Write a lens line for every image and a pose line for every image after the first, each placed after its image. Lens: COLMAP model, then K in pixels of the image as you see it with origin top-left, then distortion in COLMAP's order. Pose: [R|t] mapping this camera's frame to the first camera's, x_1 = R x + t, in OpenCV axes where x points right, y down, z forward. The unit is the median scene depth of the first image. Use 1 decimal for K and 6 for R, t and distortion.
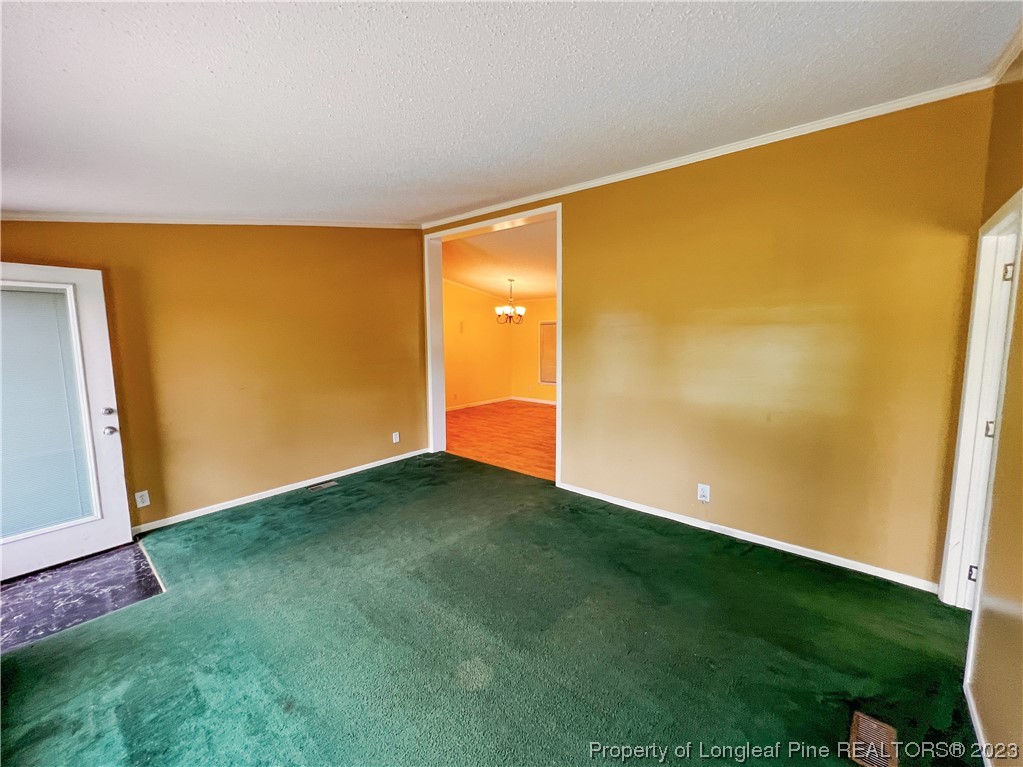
lens RADIAL K [[409.9, 0, 504.9], [0, 409.9, 387.8], [0, 0, 1]] dist [-0.003812, 0.000876]
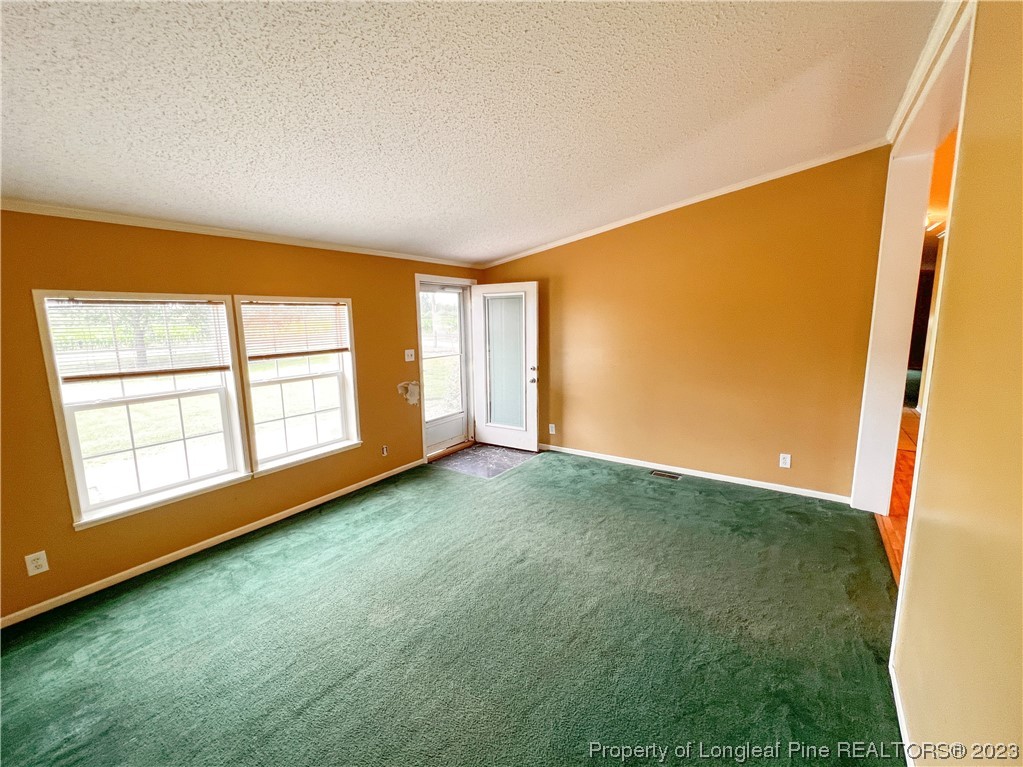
lens RADIAL K [[409.9, 0, 513.2], [0, 409.9, 382.3], [0, 0, 1]] dist [-0.003812, 0.000876]
pose [[0.135006, 0.155918, -0.978500, 0.540128], [-0.117220, 0.983120, 0.140481, -0.093390], [0.983887, 0.095734, 0.151004, 0.586357]]
